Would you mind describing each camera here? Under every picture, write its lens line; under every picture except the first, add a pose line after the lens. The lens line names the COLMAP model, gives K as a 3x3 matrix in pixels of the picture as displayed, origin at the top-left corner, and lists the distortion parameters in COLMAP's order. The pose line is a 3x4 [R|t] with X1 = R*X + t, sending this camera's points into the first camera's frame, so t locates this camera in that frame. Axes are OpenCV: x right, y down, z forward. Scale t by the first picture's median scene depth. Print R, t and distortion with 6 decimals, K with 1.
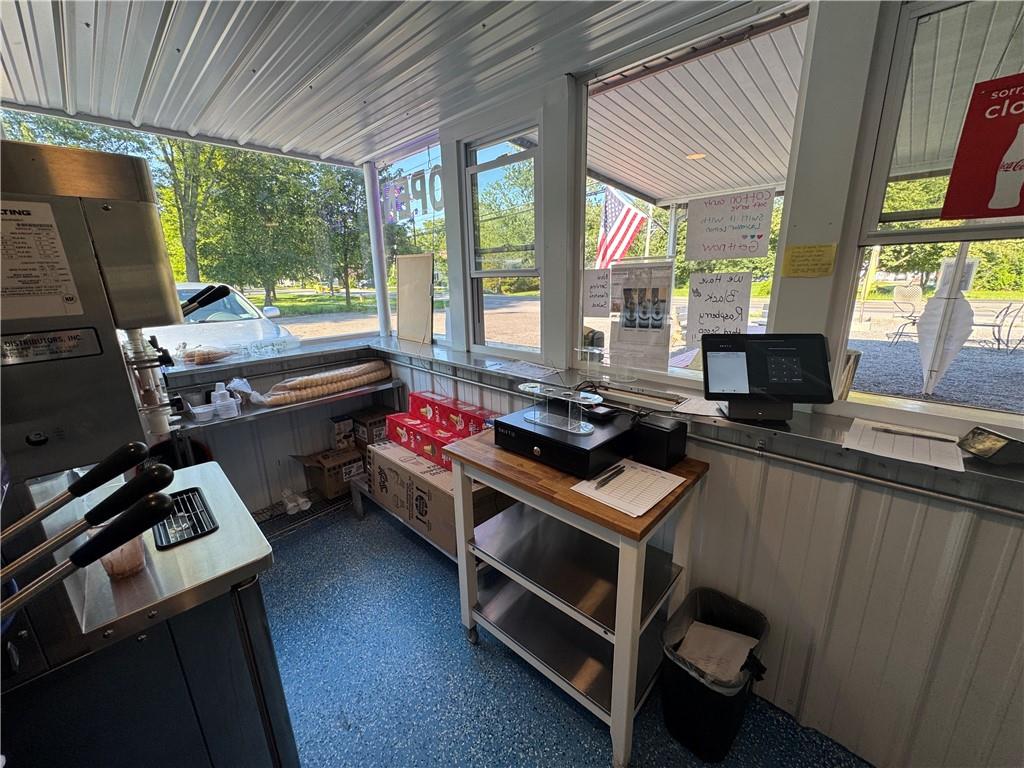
lens RADIAL K [[408.0, 0, 513.3], [0, 408.0, 385.6], [0, 0, 1]] dist [-0.003756, 0.000215]
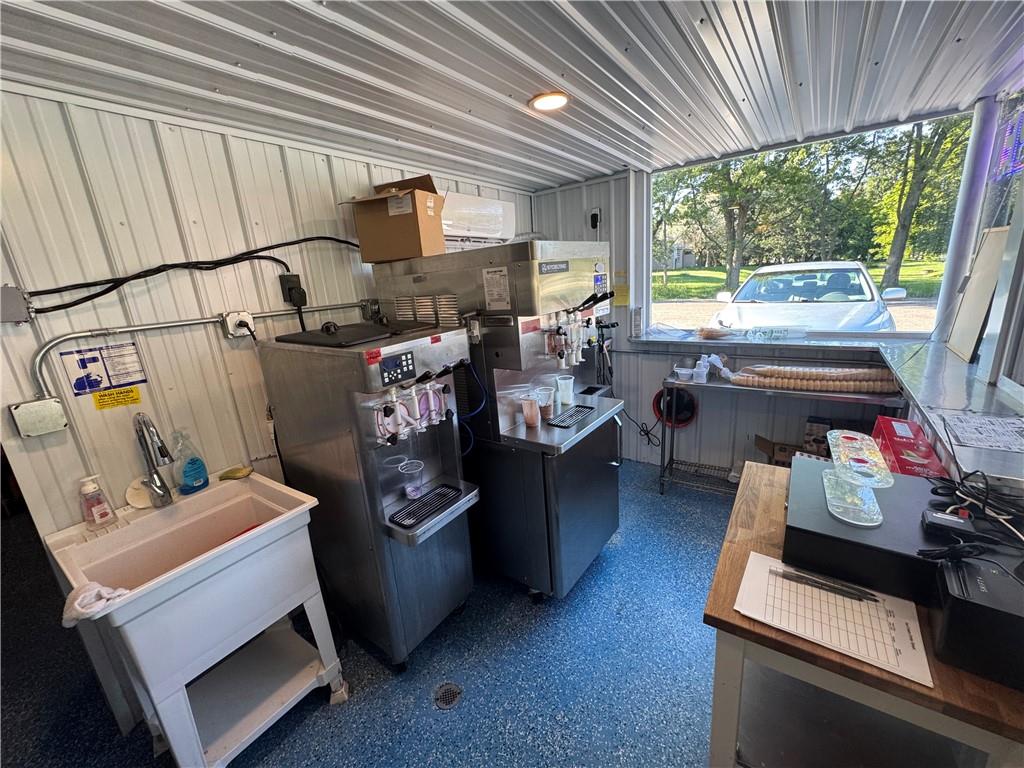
lens RADIAL K [[408.0, 0, 511.5], [0, 408.0, 384.3], [0, 0, 1]] dist [-0.003756, 0.000215]
pose [[0.147741, 0.259466, -0.954385, 0.397671], [-0.194263, 0.953790, 0.229232, -0.086763], [0.969760, 0.151535, 0.191318, 0.163601]]
